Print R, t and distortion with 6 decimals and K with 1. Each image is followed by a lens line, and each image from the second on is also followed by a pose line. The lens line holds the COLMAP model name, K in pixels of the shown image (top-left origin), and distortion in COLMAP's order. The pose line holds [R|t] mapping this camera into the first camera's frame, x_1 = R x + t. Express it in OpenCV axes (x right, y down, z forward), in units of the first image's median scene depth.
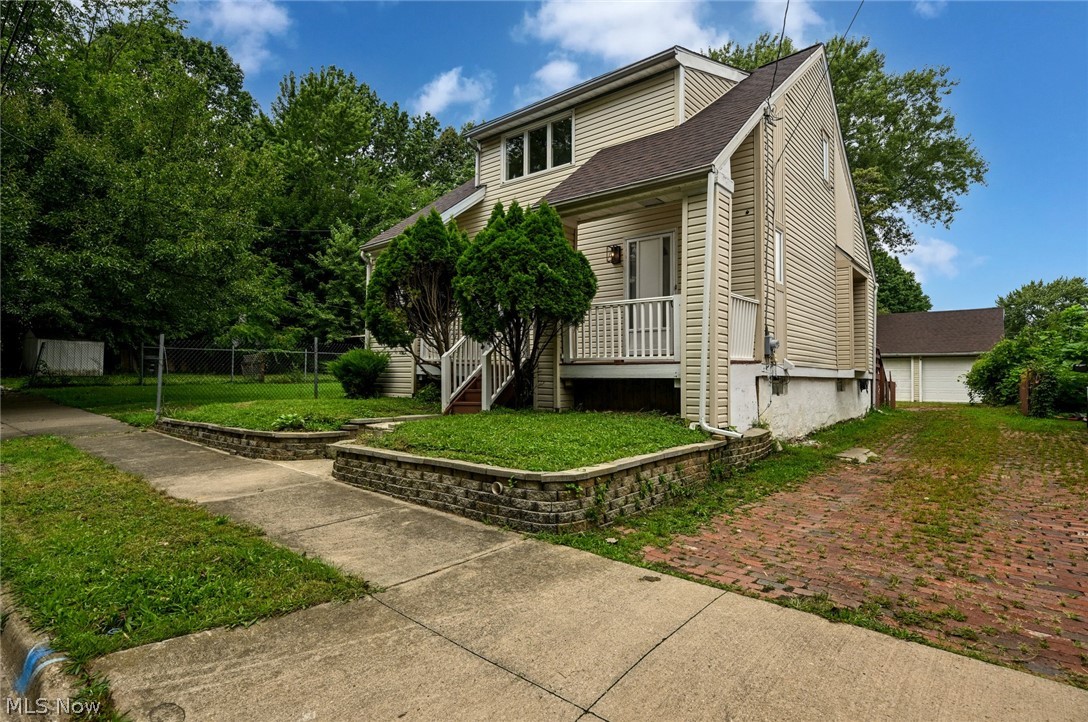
lens RADIAL K [[572.1, 0, 546.1], [0, 572.1, 363.5], [0, 0, 1]] dist [-0.001366, -0.000736]
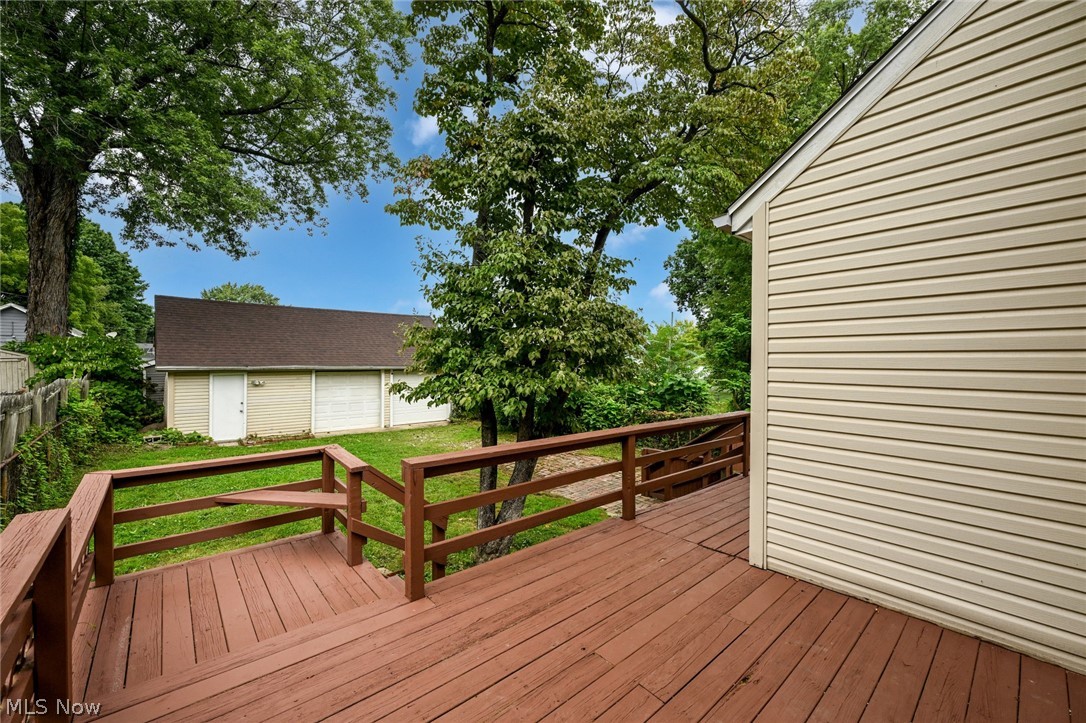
lens RADIAL K [[434.0, 0, 540.7], [0, 434.0, 362.3], [0, 0, 1]] dist [-0.000039, 0.000427]
pose [[0.171614, -0.014665, 0.985055, 0.268711], [-0.032761, 0.999251, 0.020584, -0.112593], [-0.984619, -0.035804, 0.171005, 1.884558]]
